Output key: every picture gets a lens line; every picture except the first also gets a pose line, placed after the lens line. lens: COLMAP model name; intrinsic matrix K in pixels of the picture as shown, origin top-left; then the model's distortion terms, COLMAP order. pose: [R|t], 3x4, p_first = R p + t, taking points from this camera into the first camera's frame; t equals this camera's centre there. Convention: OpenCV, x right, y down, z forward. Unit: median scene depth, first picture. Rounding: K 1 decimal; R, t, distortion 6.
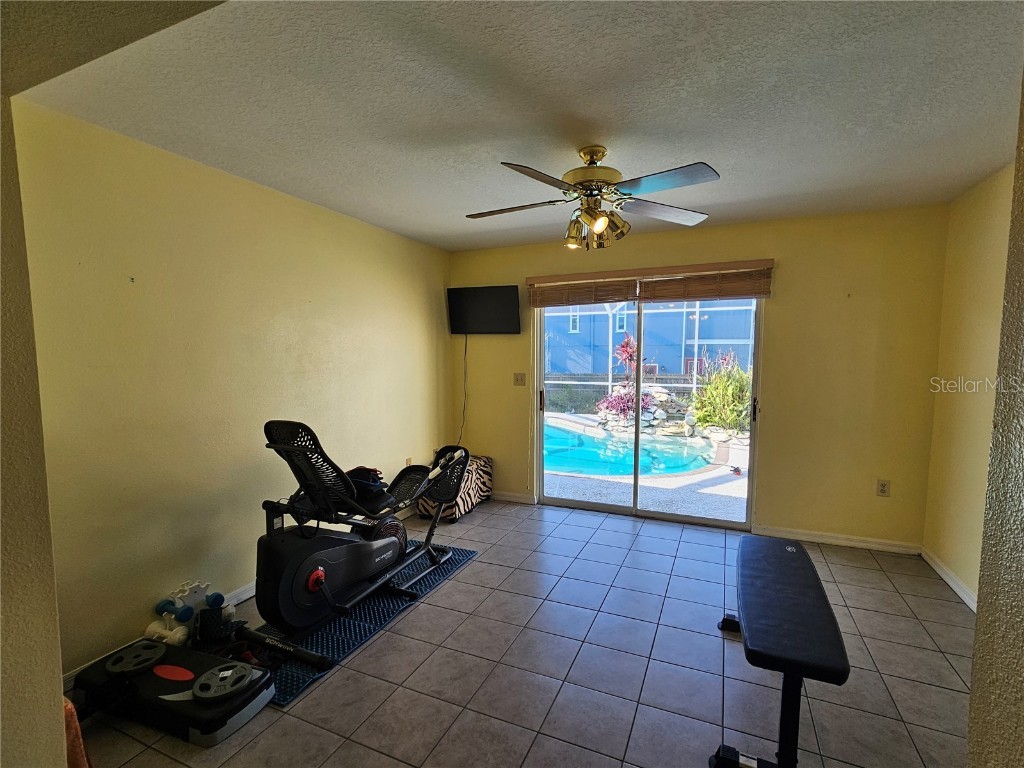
lens RADIAL K [[419.9, 0, 509.5], [0, 419.9, 397.2], [0, 0, 1]] dist [-0.001325, -0.000230]
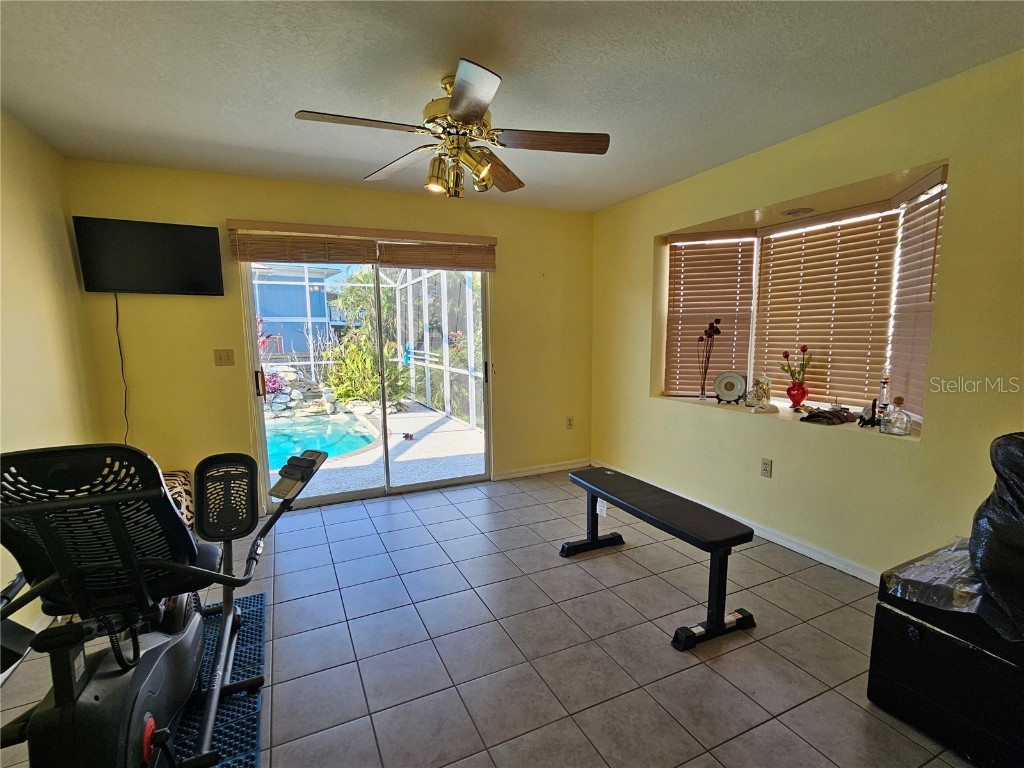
lens RADIAL K [[439.9, 0, 497.6], [0, 439.9, 391.0], [0, 0, 1]] dist [-0.013597, -0.000097]
pose [[0.711162, -0.104181, 0.695266, -0.191057], [0.077641, 0.994548, 0.069609, -0.000024], [-0.698727, 0.004478, 0.715374, 0.122119]]
